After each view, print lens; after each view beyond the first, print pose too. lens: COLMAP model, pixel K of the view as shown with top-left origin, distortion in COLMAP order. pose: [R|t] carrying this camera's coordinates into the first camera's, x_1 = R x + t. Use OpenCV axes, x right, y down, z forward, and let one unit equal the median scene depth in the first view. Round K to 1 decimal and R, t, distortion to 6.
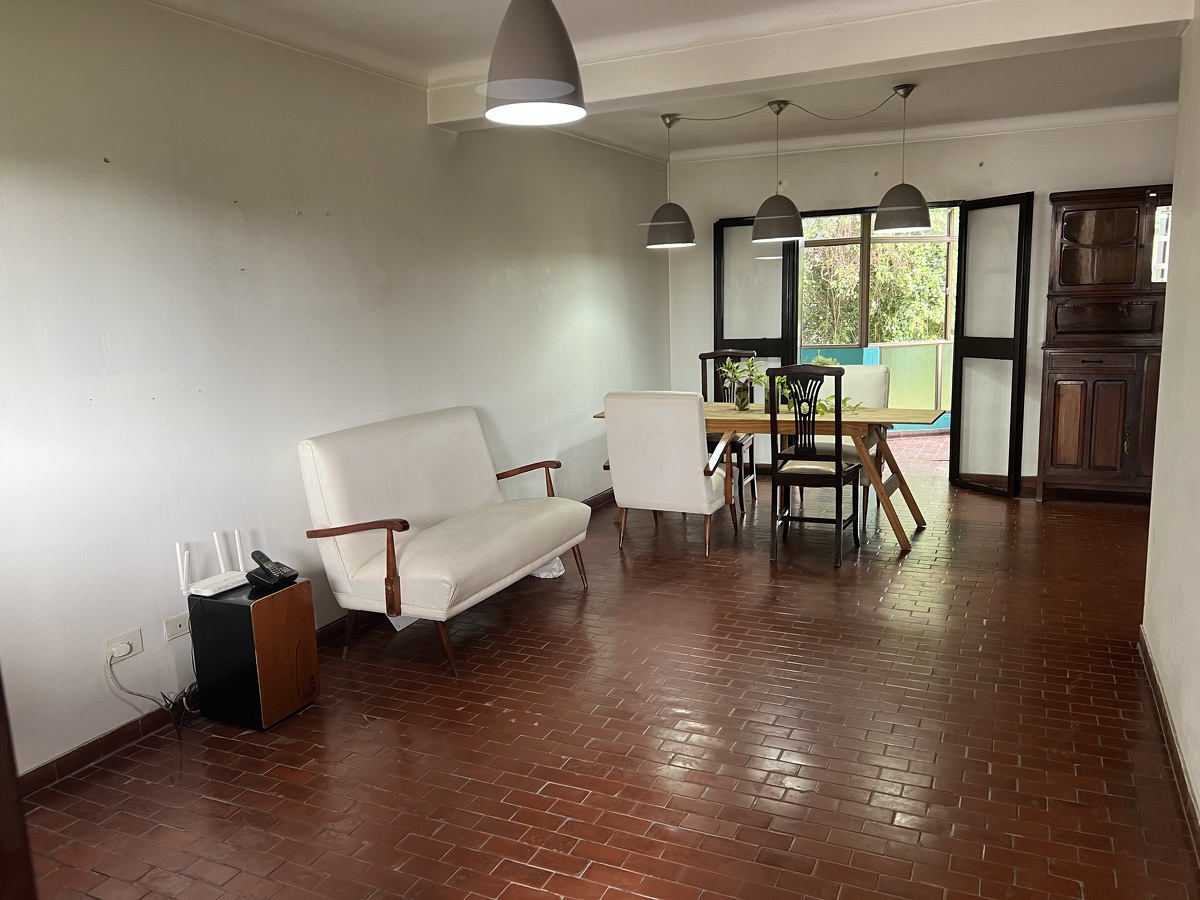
lens RADIAL K [[917.8, 0, 600.0], [0, 917.8, 450.0], [0, 0, 1]] dist [0.076160, -0.105791]
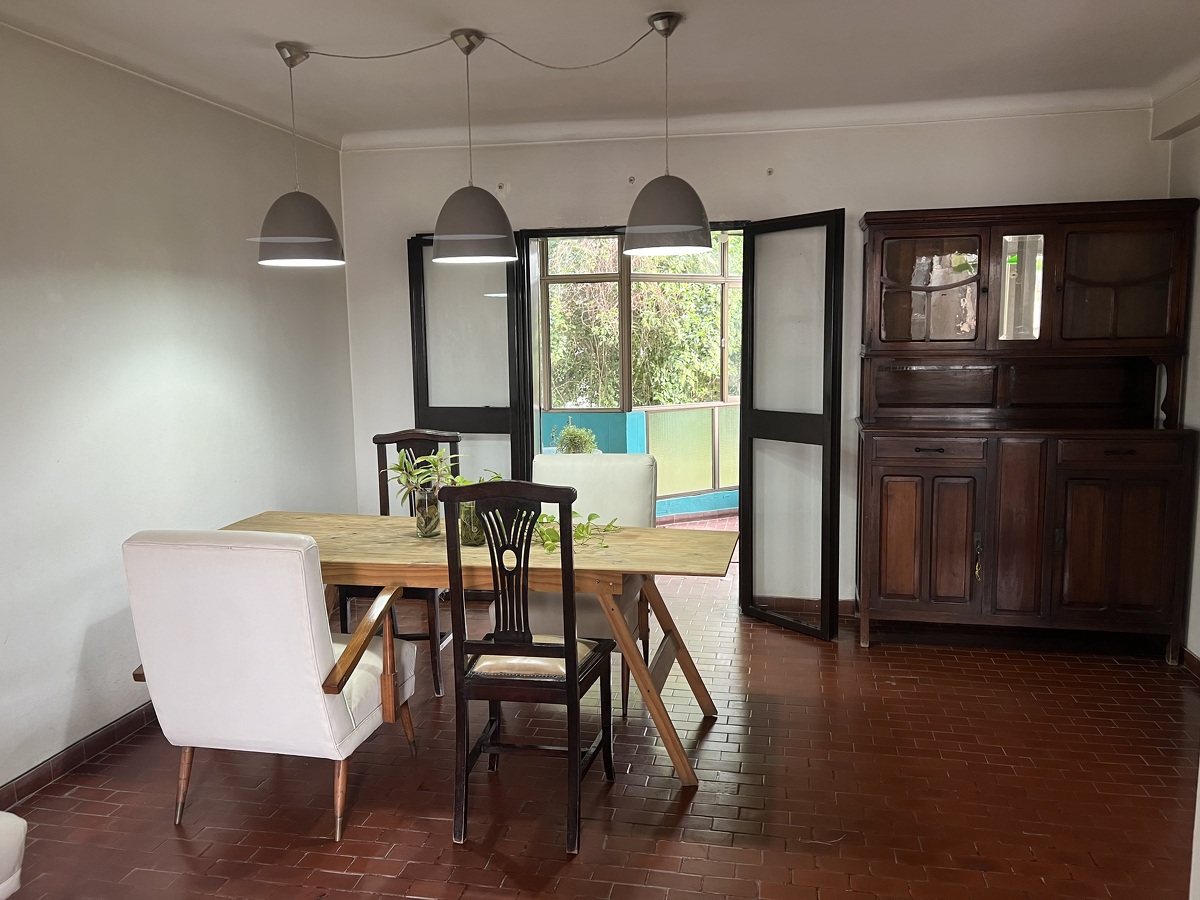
lens RADIAL K [[917.8, 0, 600.0], [0, 917.8, 450.0], [0, 0, 1]] dist [0.076160, -0.105791]
pose [[0.972206, -0.012344, 0.233800, 0.108877], [0.022586, 0.998896, -0.041181, -0.063832], [-0.233033, 0.045317, 0.971412, 0.335000]]
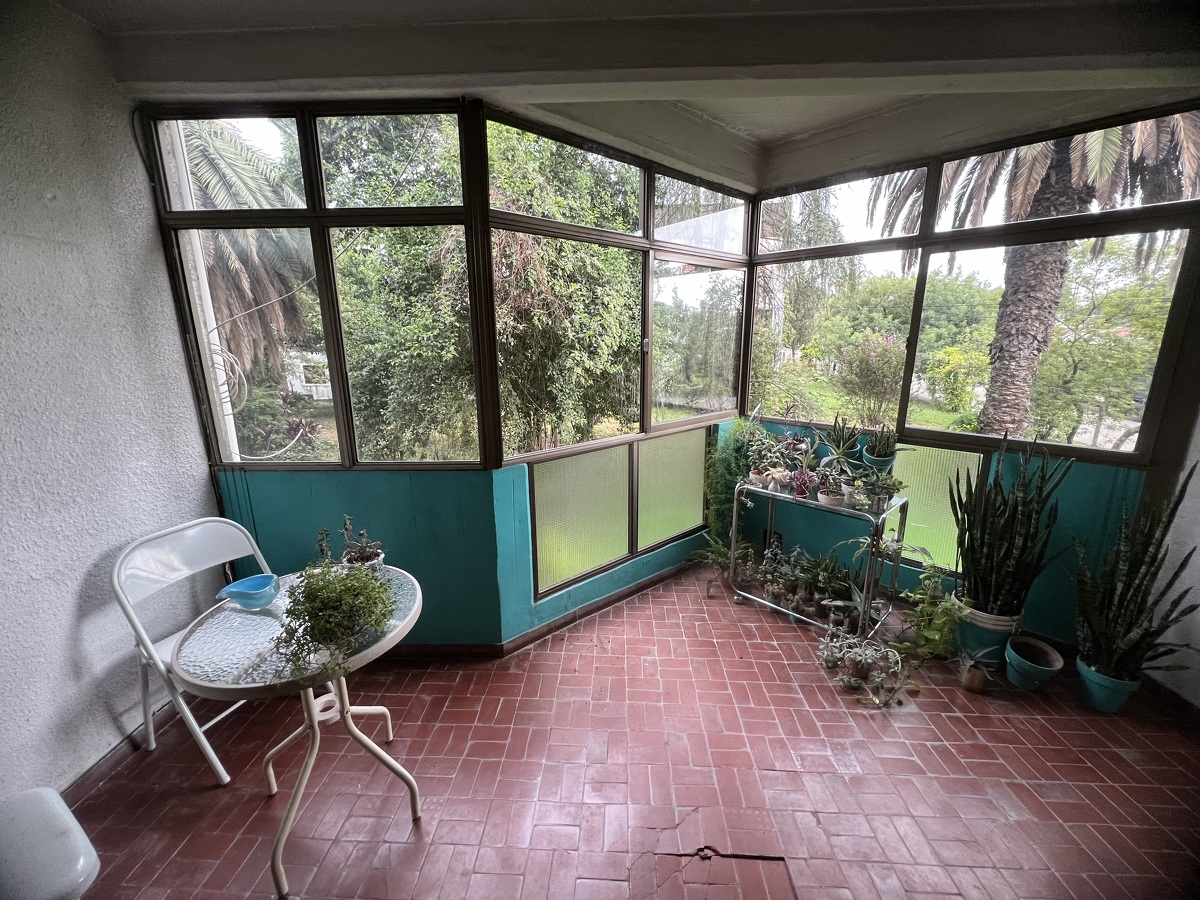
lens RADIAL K [[484.7, 0, 600.0], [0, 484.7, 450.0], [0, 0, 1]] dist [-0.000170, -0.000094]
pose [[0.922680, -0.063165, 0.380357, 0.338937], [0.039255, 0.996753, 0.070304, -0.185439], [-0.383563, -0.049937, 0.922164, 1.057223]]
